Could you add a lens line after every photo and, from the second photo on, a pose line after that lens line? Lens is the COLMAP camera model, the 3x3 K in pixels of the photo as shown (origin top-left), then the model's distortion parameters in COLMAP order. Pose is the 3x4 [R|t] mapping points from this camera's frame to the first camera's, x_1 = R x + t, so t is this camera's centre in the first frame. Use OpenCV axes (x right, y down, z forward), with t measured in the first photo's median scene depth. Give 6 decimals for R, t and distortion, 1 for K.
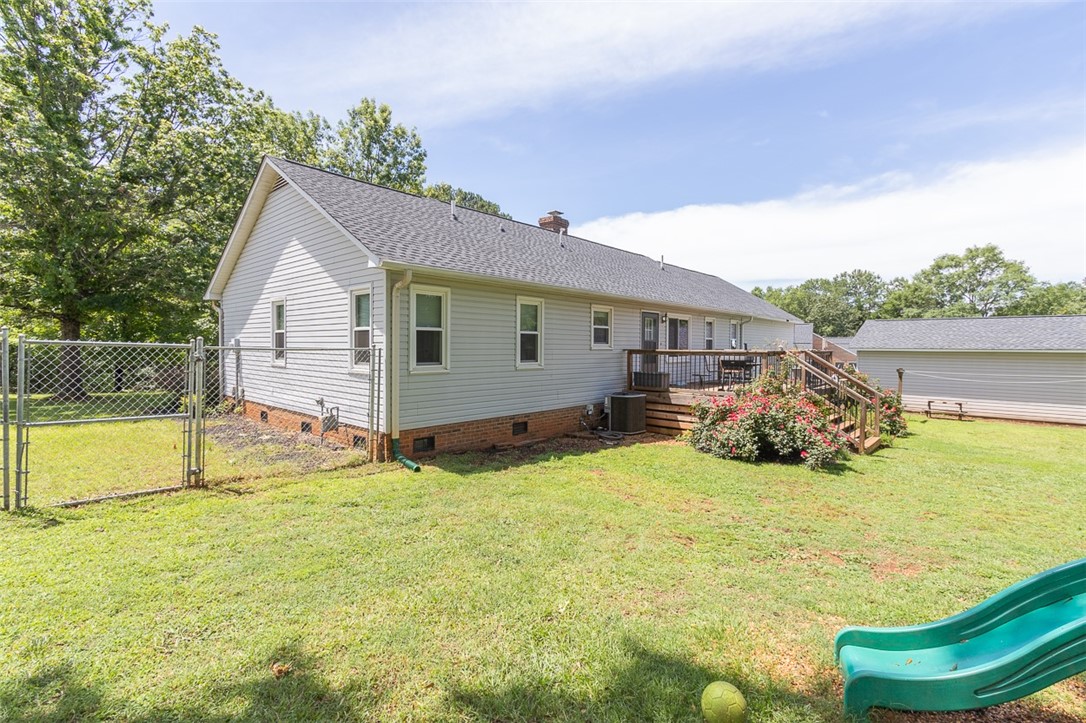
lens RADIAL K [[494.1, 0, 536.8], [0, 494.1, 358.9], [0, 0, 1]] dist [0.004466, -0.003217]
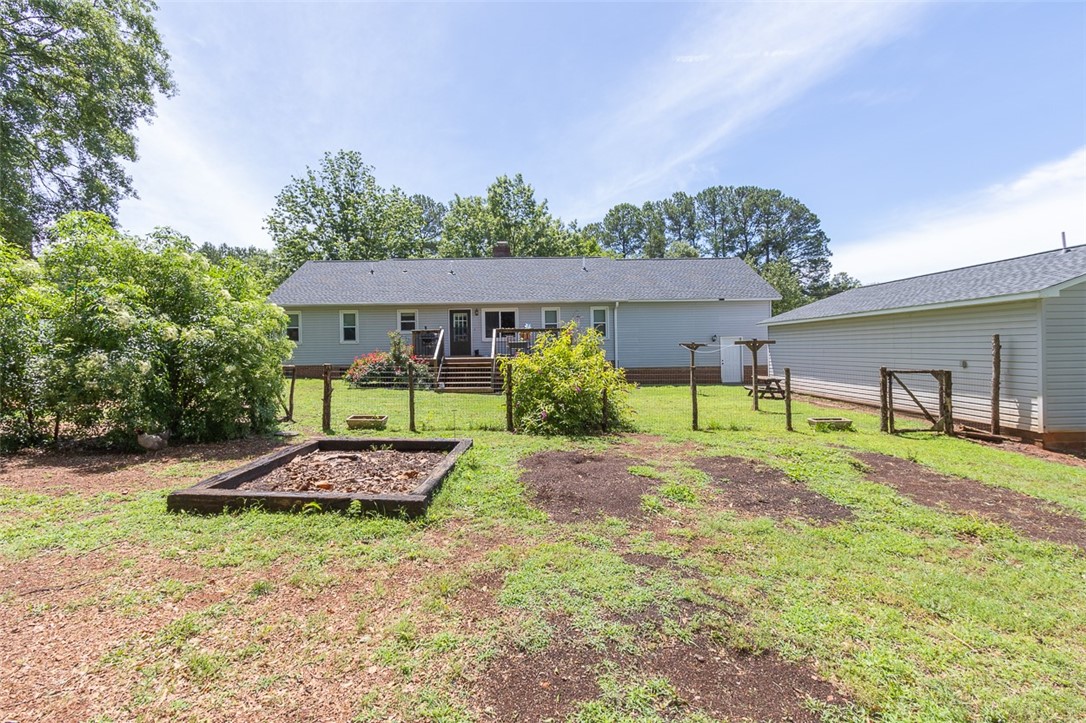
lens RADIAL K [[494.1, 0, 552.7], [0, 494.1, 361.4], [0, 0, 1]] dist [0.004466, -0.003217]
pose [[0.723283, 0.007043, -0.690516, 2.052139], [0.006109, 0.999844, 0.016596, 0.064230], [0.690525, -0.016222, 0.723127, 0.057682]]
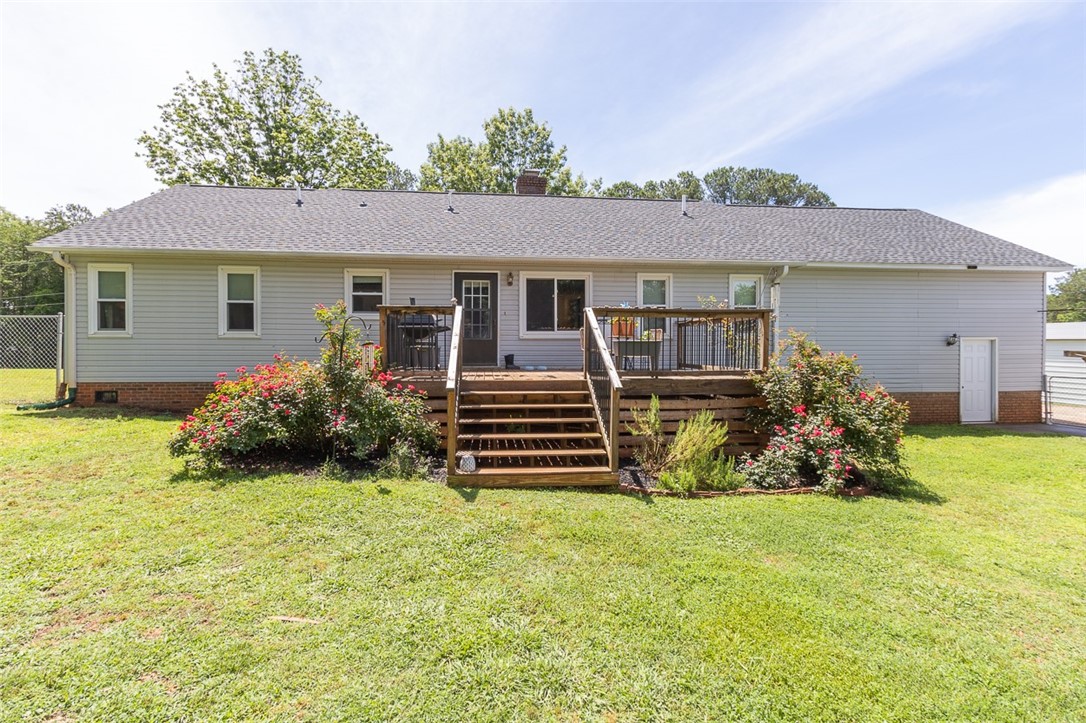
lens RADIAL K [[494.1, 0, 545.6], [0, 494.1, 352.9], [0, 0, 1]] dist [0.004466, -0.003217]
pose [[0.768264, 0.009546, -0.640062, 1.083420], [-0.011312, 0.999935, 0.001335, 0.042193], [0.640033, 0.006214, 0.768322, 0.610525]]
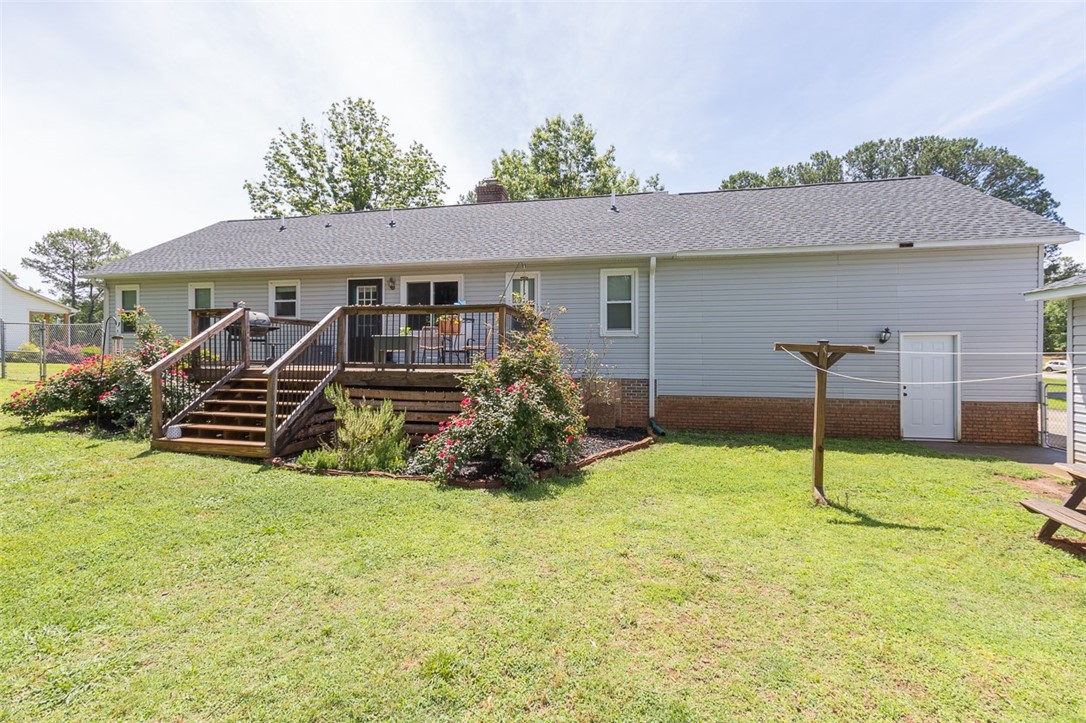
lens RADIAL K [[494.1, 0, 545.2], [0, 494.1, 355.4], [0, 0, 1]] dist [0.004466, -0.003217]
pose [[0.523204, 0.009804, -0.852151, 1.537353], [-0.016637, 0.999861, 0.001288, 0.049358], [0.852045, 0.013503, 0.523295, 1.065088]]
